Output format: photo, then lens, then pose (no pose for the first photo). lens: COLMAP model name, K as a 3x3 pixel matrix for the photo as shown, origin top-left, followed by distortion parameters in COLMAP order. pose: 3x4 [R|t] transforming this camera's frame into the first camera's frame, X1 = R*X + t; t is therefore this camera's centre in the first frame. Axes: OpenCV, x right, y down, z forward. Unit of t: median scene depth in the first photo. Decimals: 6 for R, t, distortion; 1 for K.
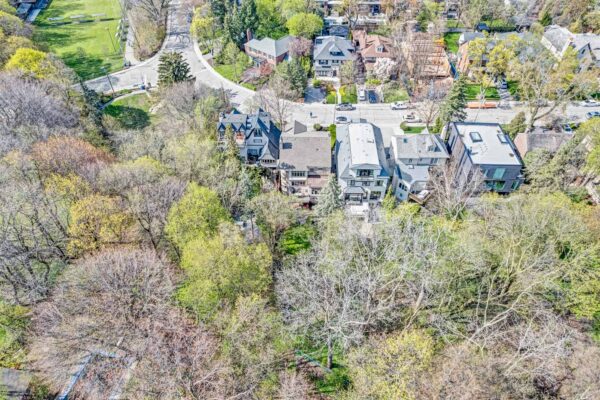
lens RADIAL K [[386.5, 0, 310.3], [0, 386.5, 198.3], [0, 0, 1]] dist [-0.103392, 0.086416]
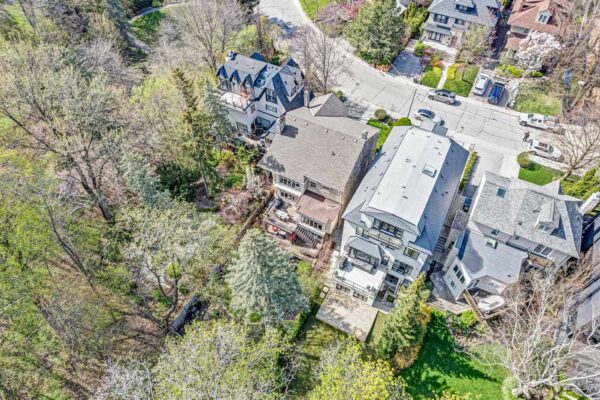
lens RADIAL K [[386.5, 0, 310.3], [0, 386.5, 198.3], [0, 0, 1]] dist [-0.103392, 0.086416]
pose [[0.889712, 0.357071, -0.284452, 0.142159], [-0.326296, 0.933162, 0.150799, -0.115351], [0.319285, -0.041352, 0.946756, 0.370313]]
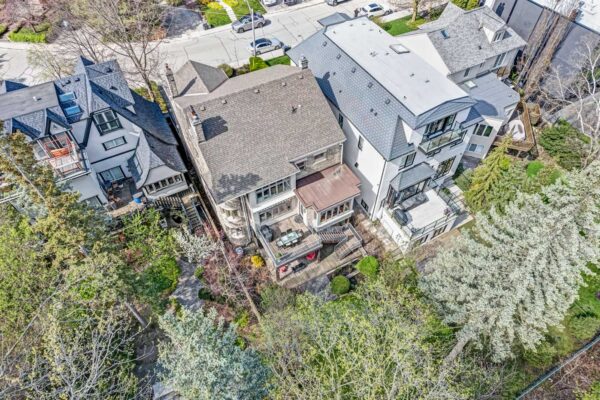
lens RADIAL K [[386.5, 0, 310.3], [0, 386.5, 198.3], [0, 0, 1]] dist [-0.103392, 0.086416]
pose [[0.867220, -0.386823, 0.313526, -0.097017], [0.349555, 0.921381, 0.169907, -0.086555], [-0.354601, -0.037752, 0.934255, 0.530515]]
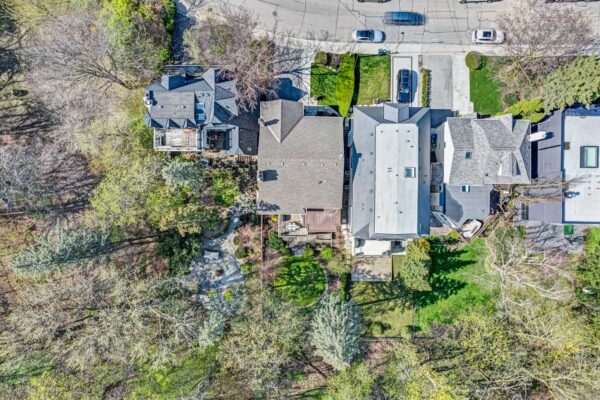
lens RADIAL K [[386.5, 0, 310.3], [0, 386.5, 198.3], [0, 0, 1]] dist [-0.103392, 0.086416]
pose [[0.999976, 0.005444, -0.004294, 0.004518], [-0.000904, 0.716417, 0.697672, -0.436953], [0.006875, -0.697651, 0.716405, 0.450117]]
